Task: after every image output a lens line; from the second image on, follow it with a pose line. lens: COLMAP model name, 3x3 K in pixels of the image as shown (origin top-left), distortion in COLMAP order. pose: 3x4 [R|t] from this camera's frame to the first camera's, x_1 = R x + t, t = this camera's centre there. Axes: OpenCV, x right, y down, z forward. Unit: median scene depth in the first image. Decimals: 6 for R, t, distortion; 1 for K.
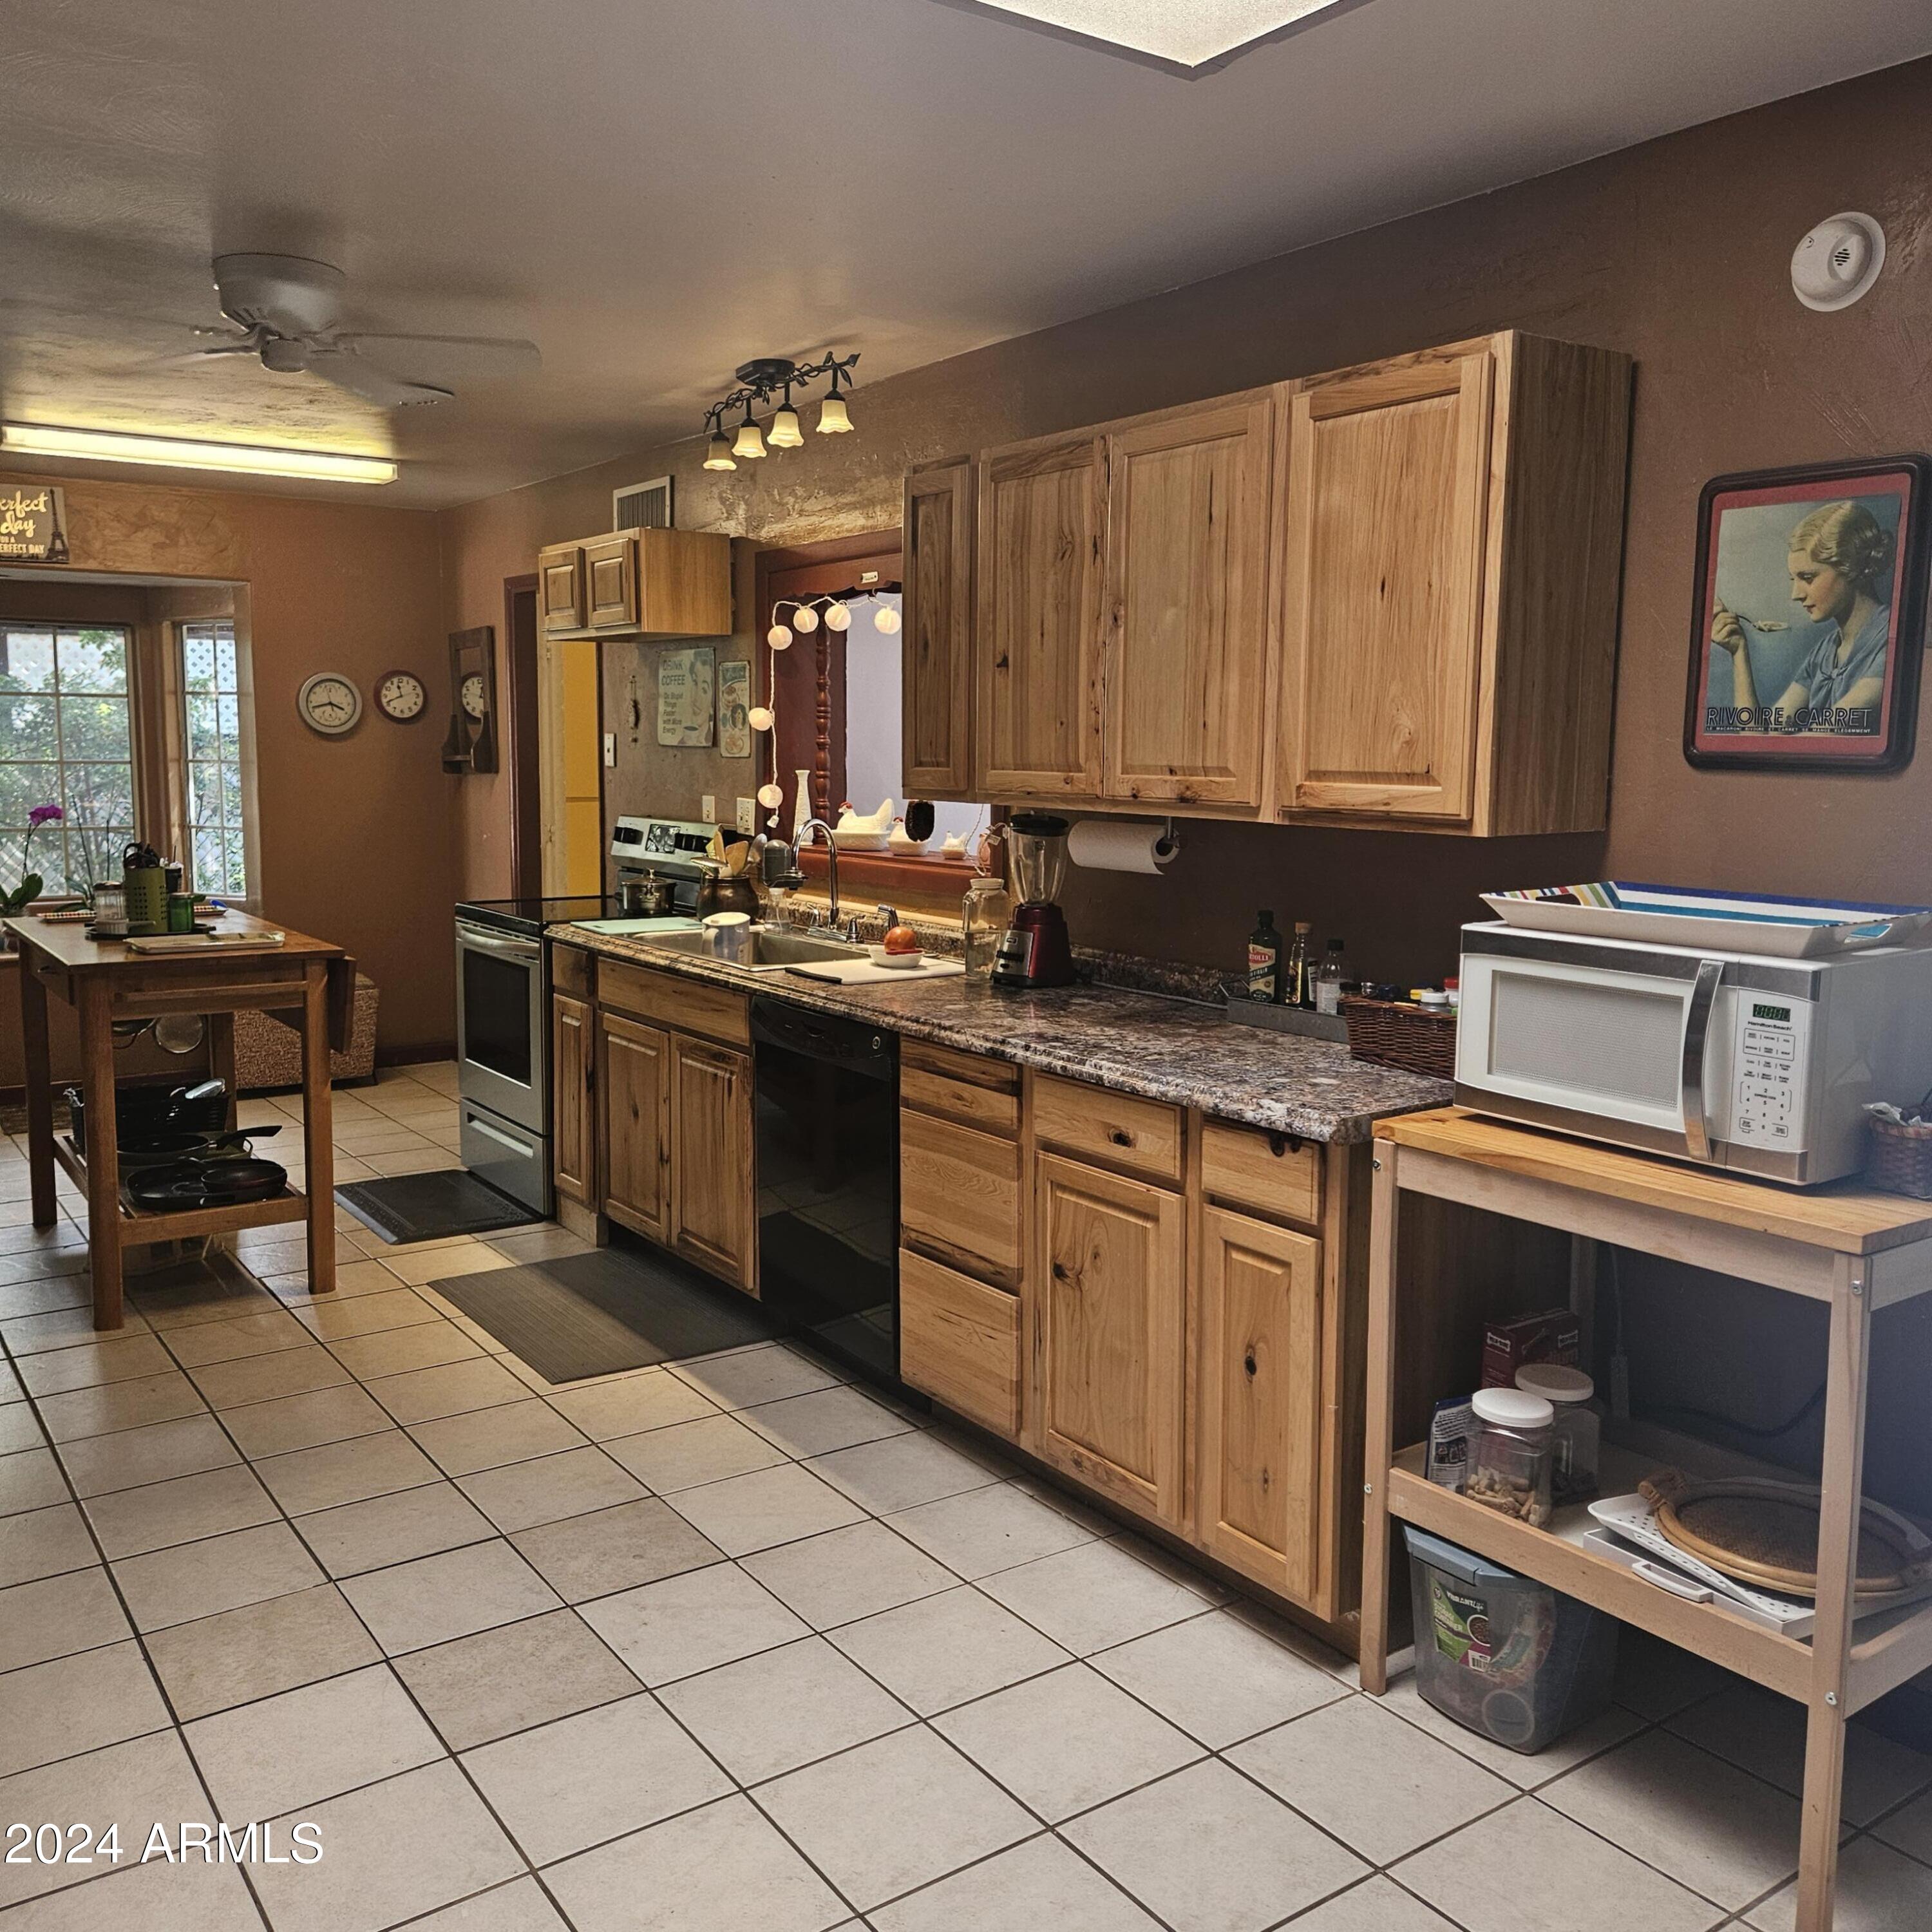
lens RADIAL K [[1719.0, 0, 954.7], [0, 1719.0, 936.8], [0, 0, 1]] dist [0.088318, -0.087841]
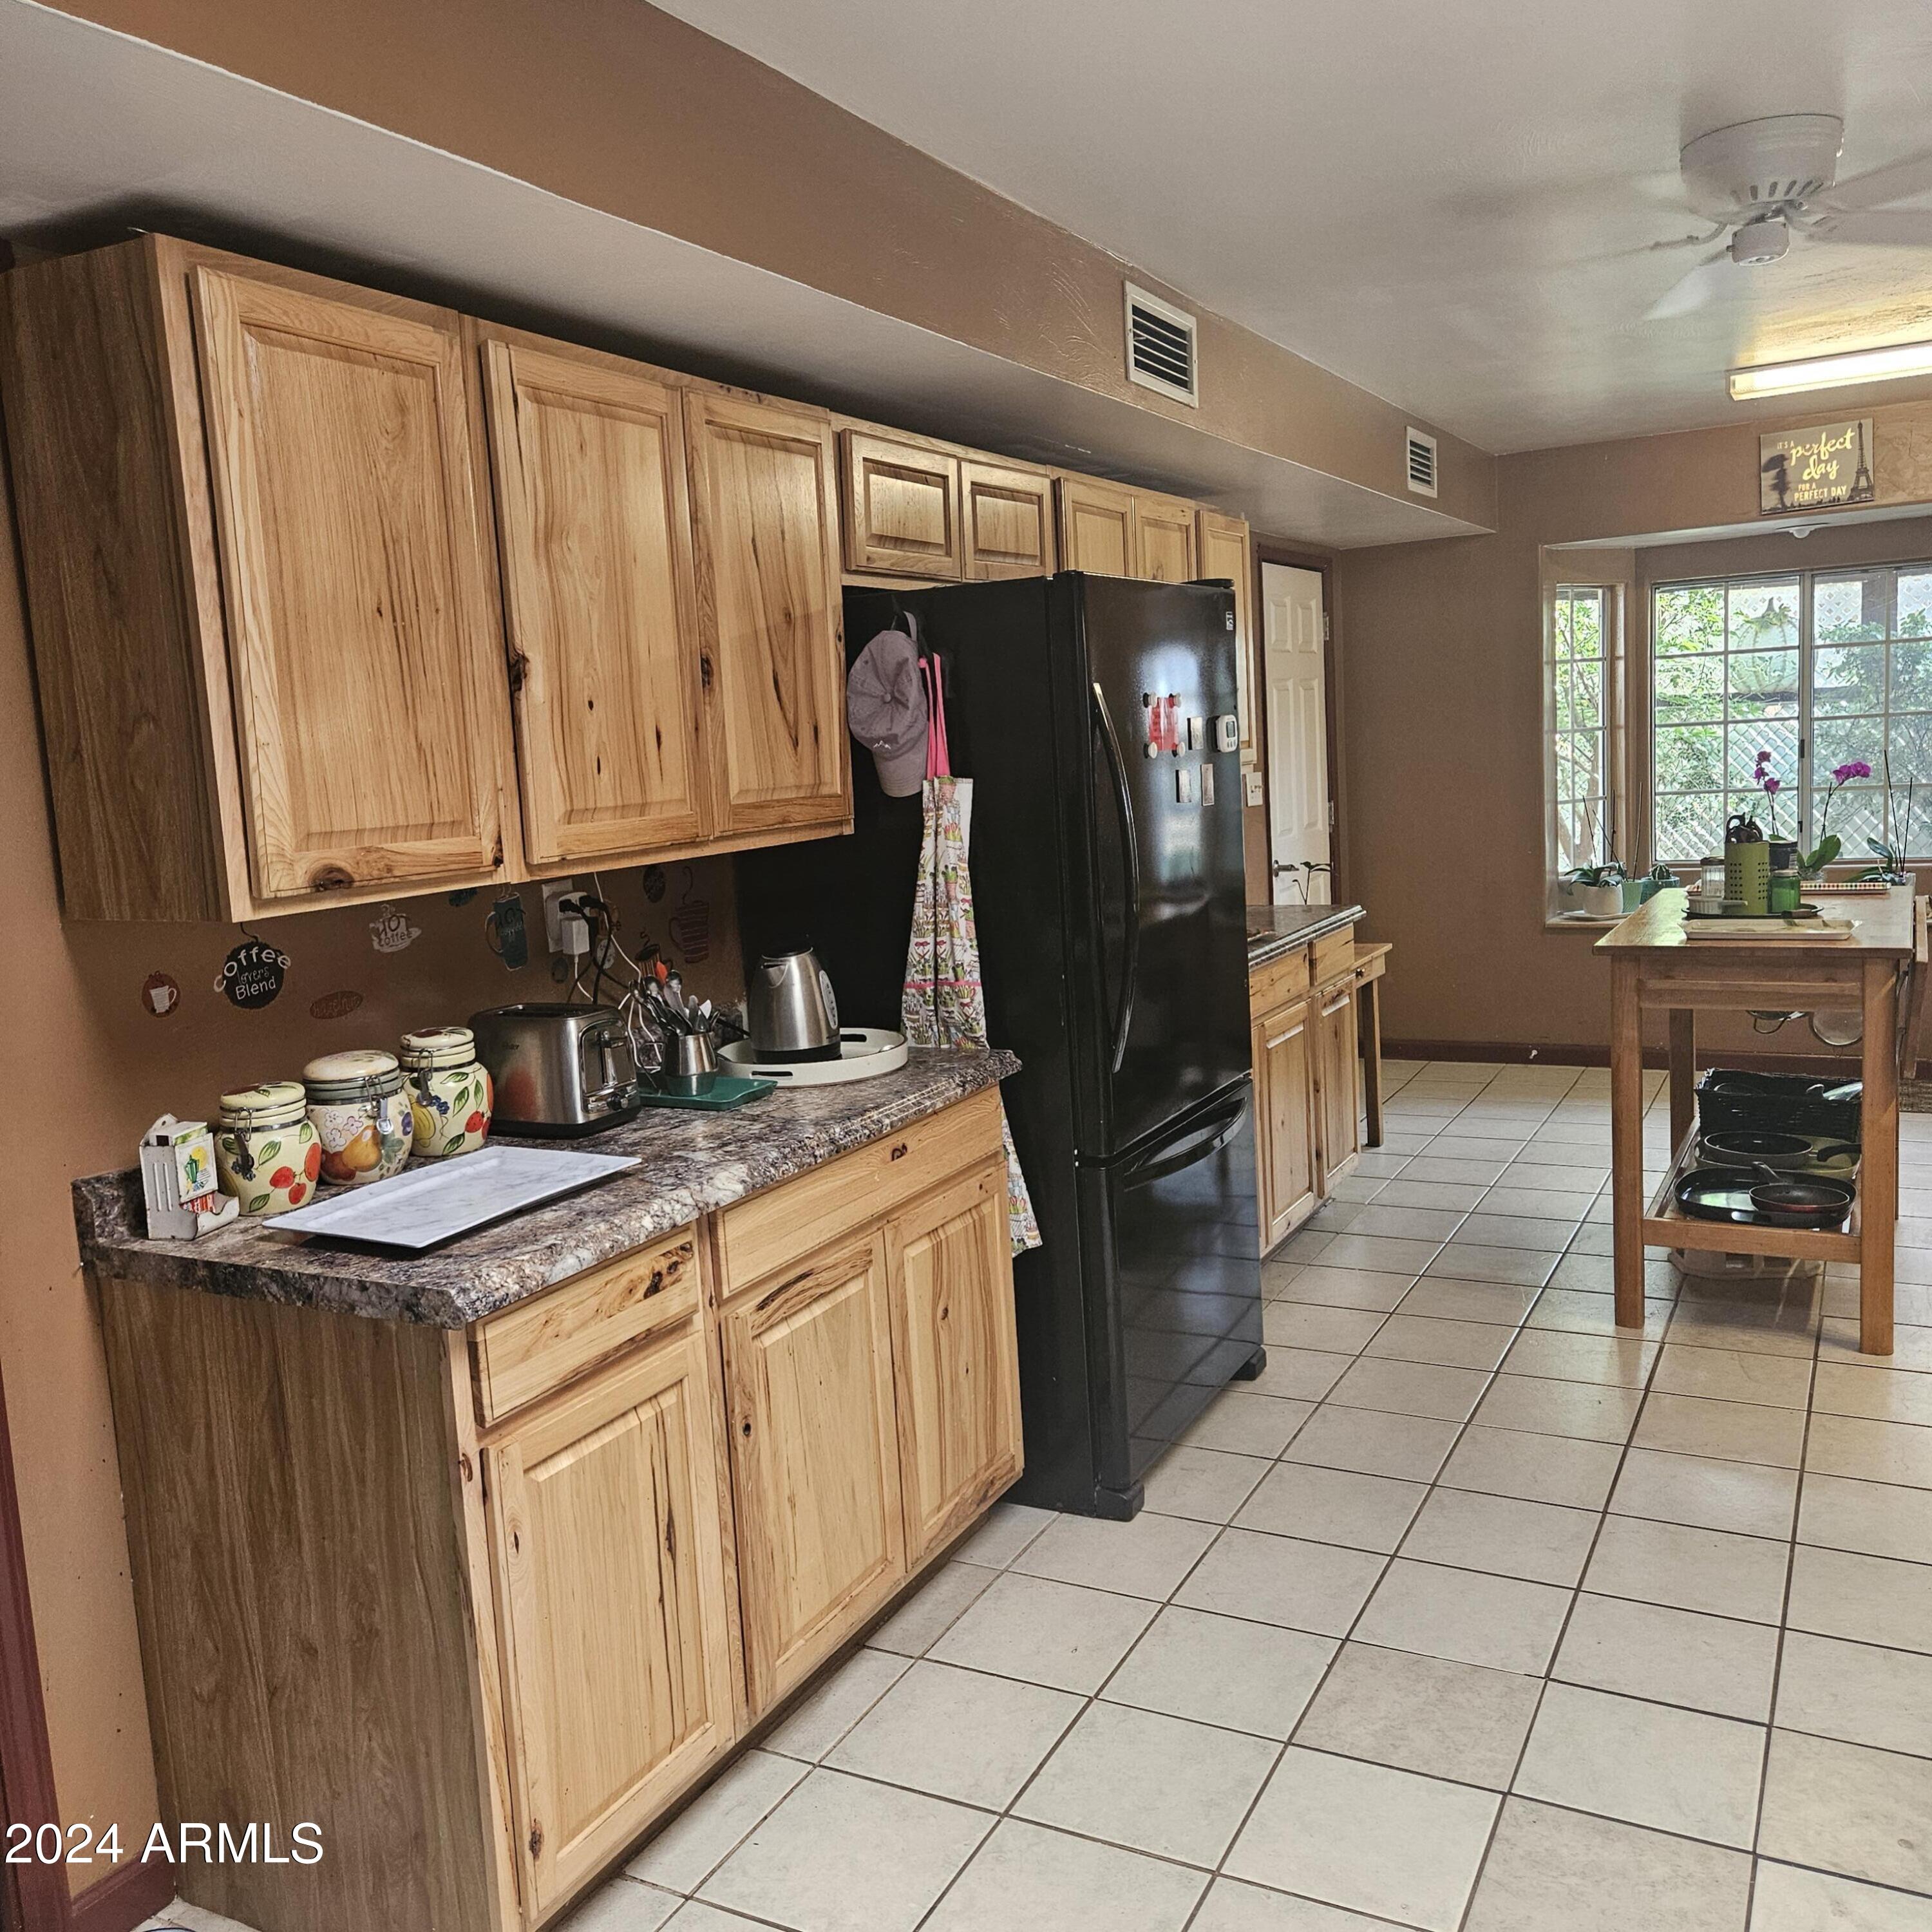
lens RADIAL K [[1719.0, 0, 956.7], [0, 1719.0, 952.7], [0, 0, 1]] dist [0.088318, -0.087841]
pose [[0.443931, 0.078963, -0.892575, 0.171598], [-0.039487, 0.996866, 0.068550, -0.027790], [0.895191, 0.004814, 0.445657, 0.219131]]
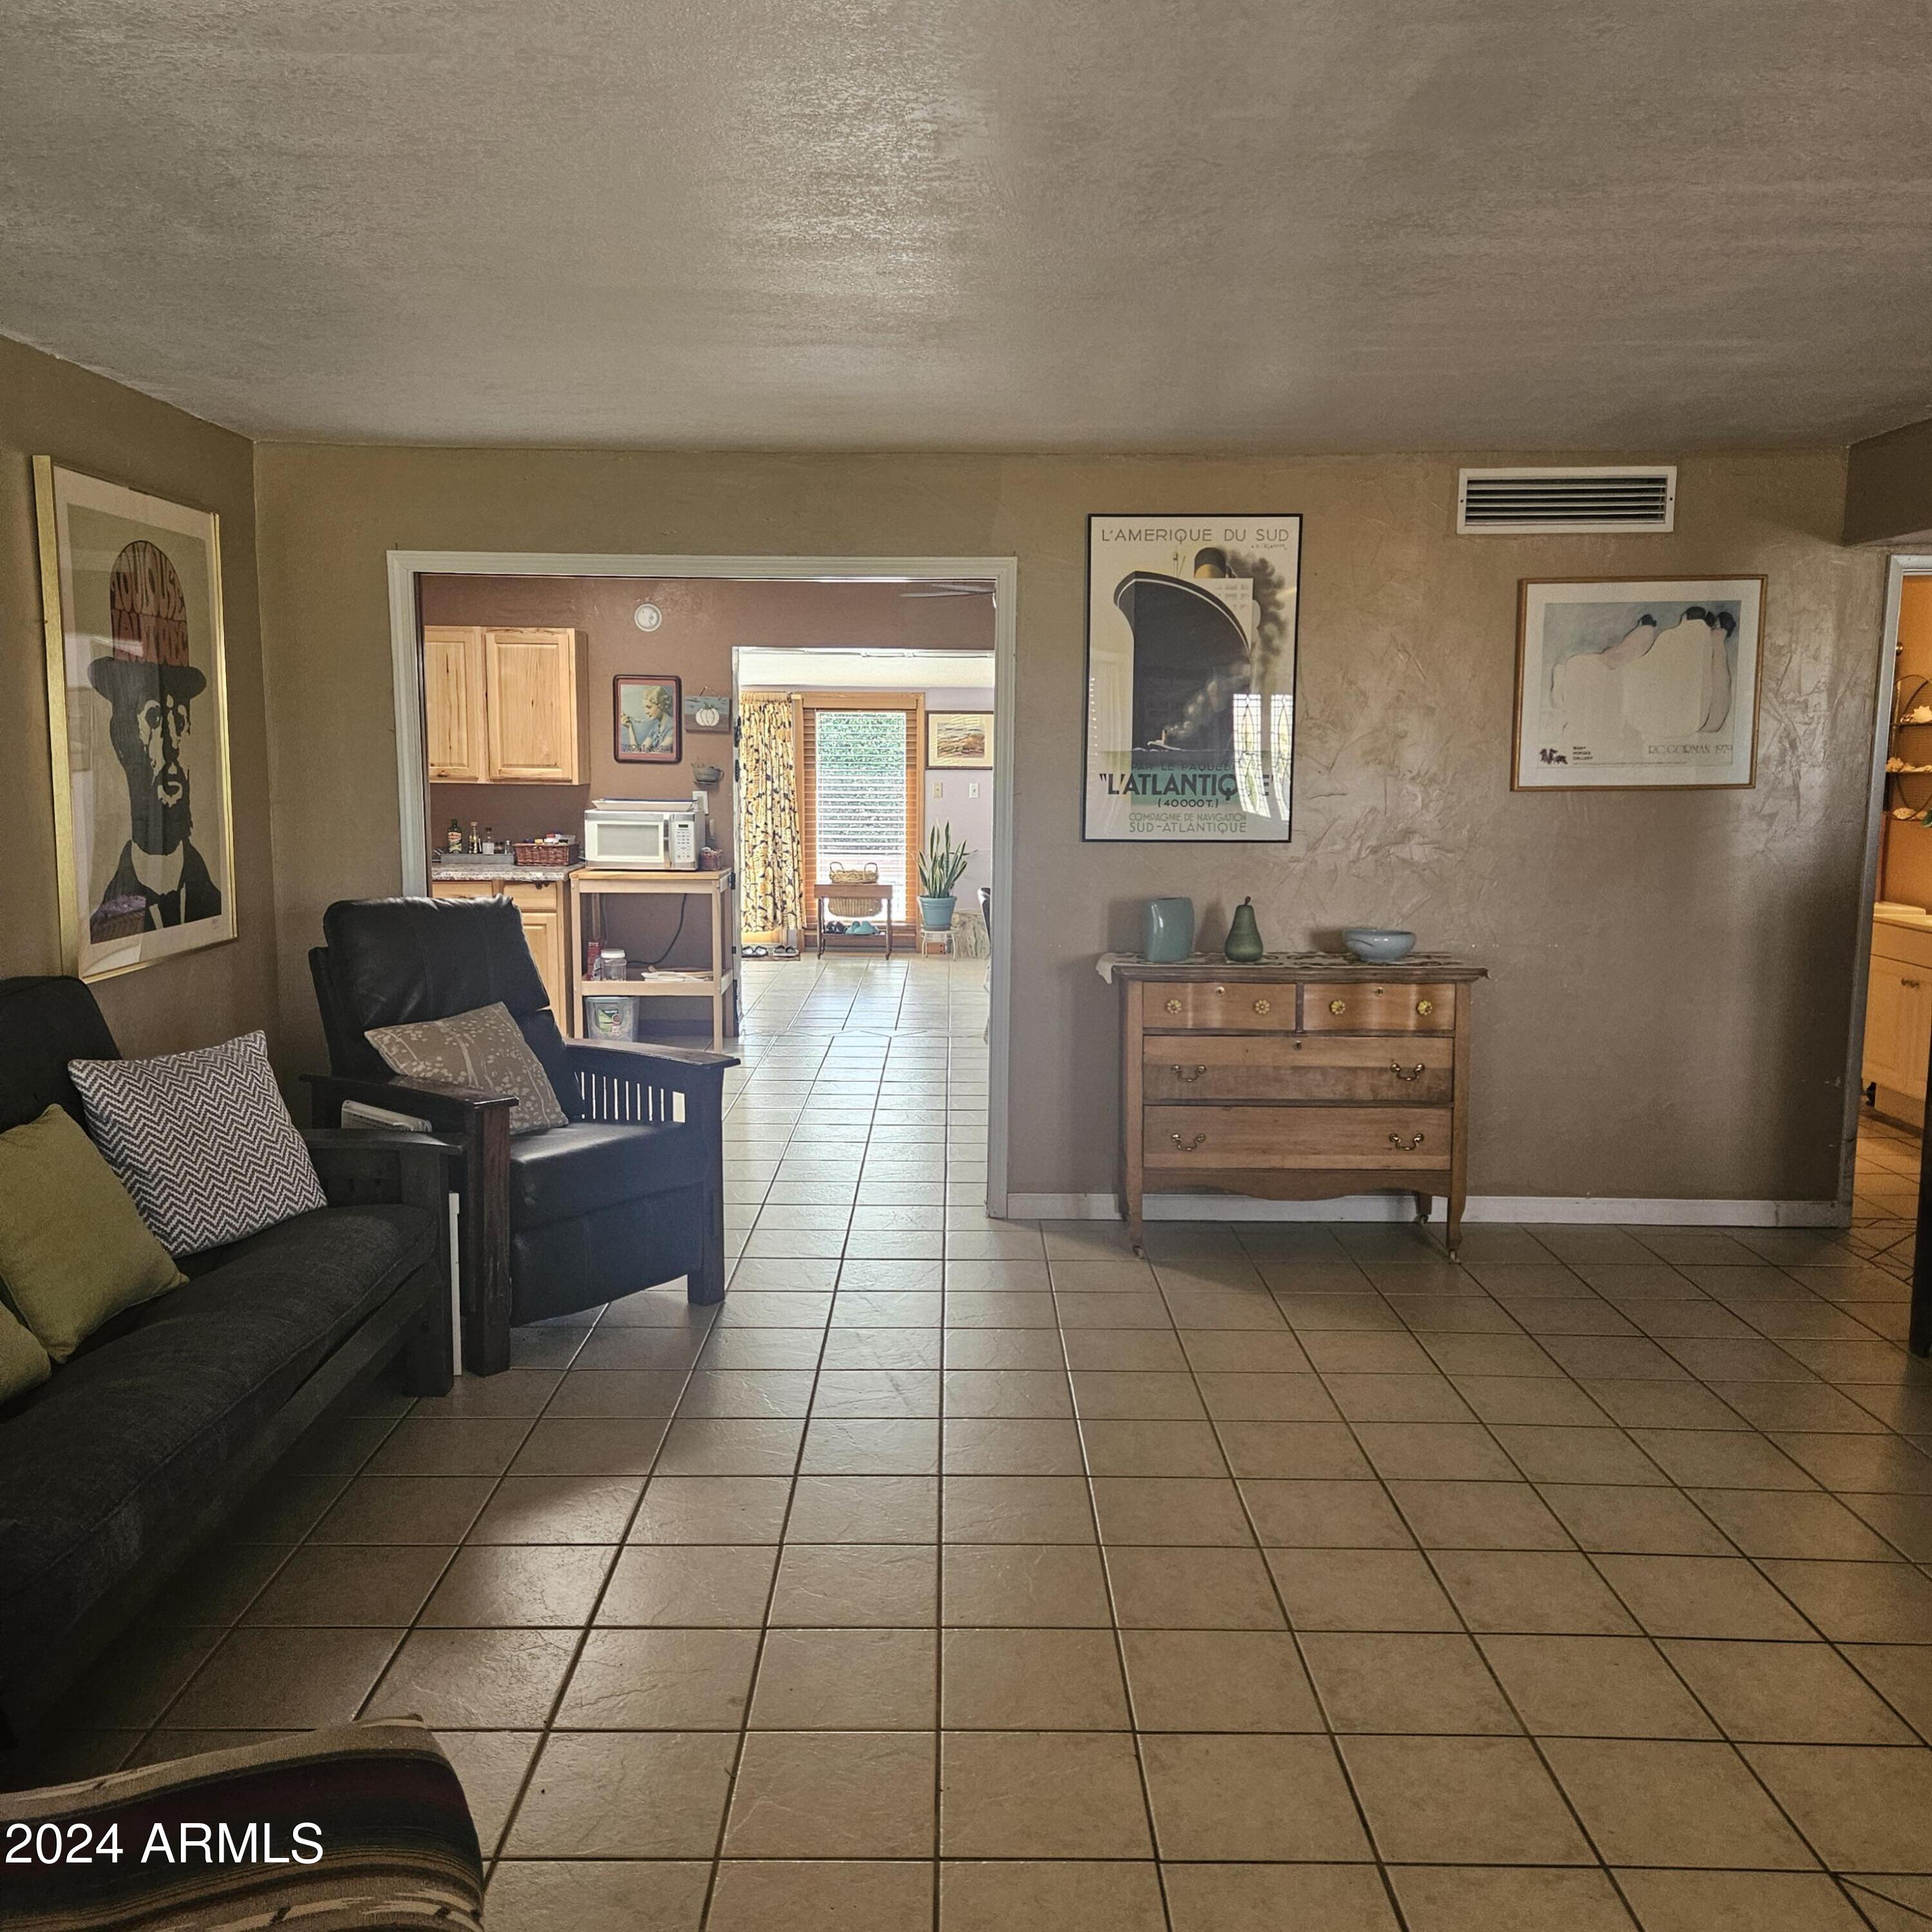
lens RADIAL K [[1719.0, 0, 956.4], [0, 1719.0, 964.8], [0, 0, 1]] dist [0.088318, -0.087841]
pose [[0.568832, -0.107738, 0.815367, -1.193443], [0.092384, 0.993479, 0.066822, 0.076498], [-0.817249, 0.037316, 0.575075, -0.857296]]
